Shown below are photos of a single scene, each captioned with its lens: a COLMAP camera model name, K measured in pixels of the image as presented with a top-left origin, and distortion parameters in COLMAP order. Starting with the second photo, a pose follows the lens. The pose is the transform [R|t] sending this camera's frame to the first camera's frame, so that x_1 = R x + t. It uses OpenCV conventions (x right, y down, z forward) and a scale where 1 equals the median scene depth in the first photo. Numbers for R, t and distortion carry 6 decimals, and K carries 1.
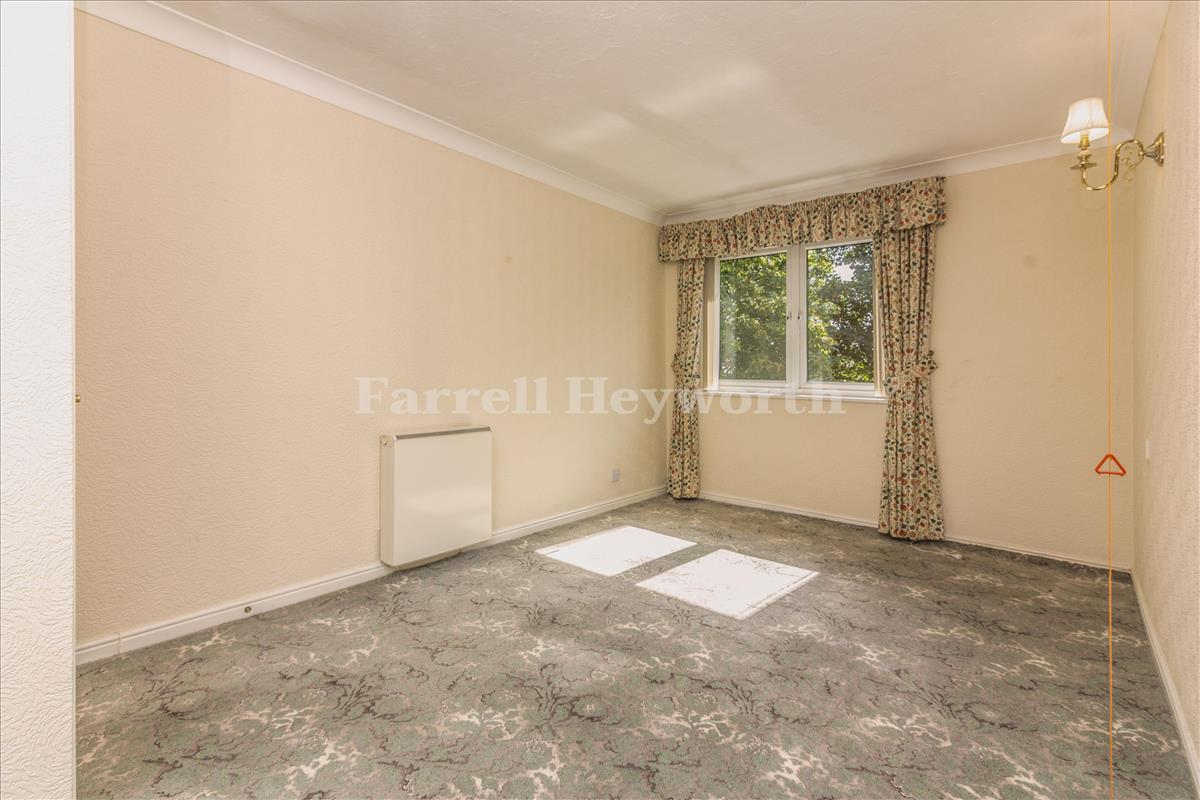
lens RADIAL K [[547.1, 0, 599.5], [0, 547.1, 418.6], [0, 0, 1]] dist [-0.010436, -0.000100]
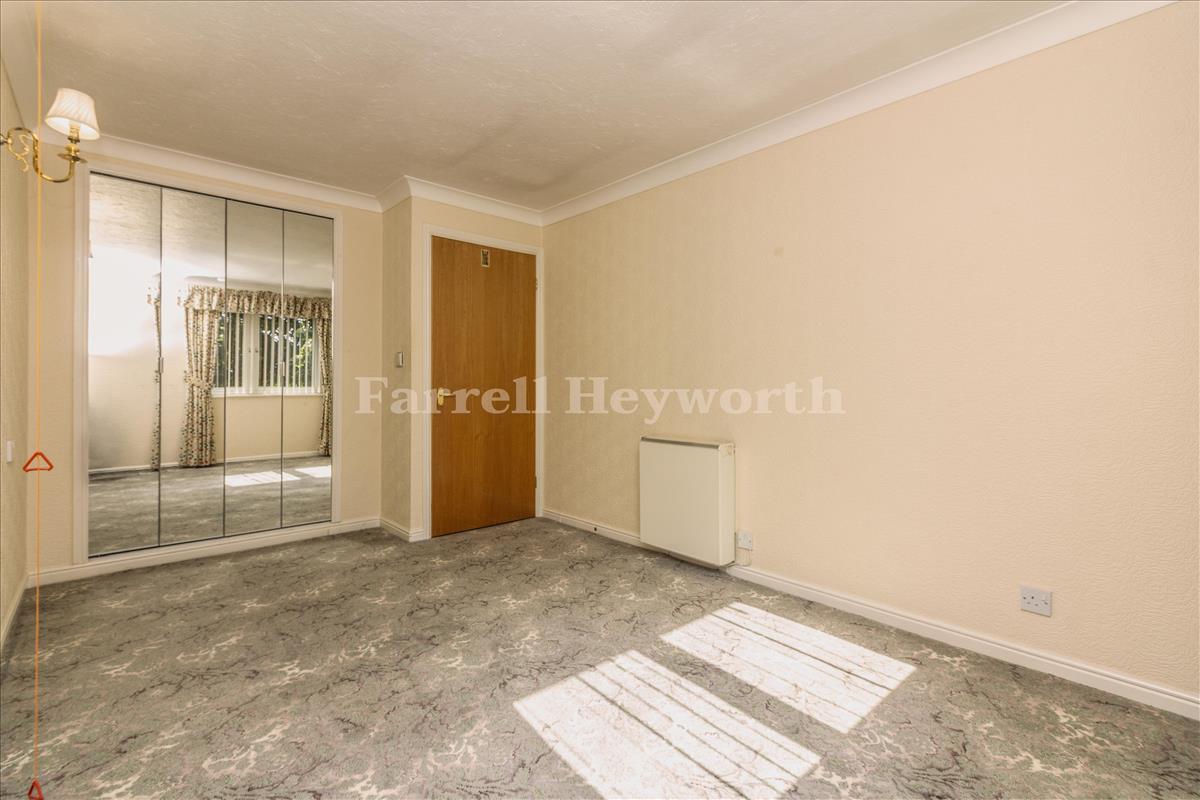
lens RADIAL K [[548.9, 0, 599.4], [0, 548.9, 385.4], [0, 0, 1]] dist [-0.001686, -0.001051]
pose [[-0.130975, -0.007412, -0.991358, 1.215273], [-0.097067, 0.995263, 0.005383, -0.117486], [0.986622, 0.096933, -0.131074, 1.401503]]
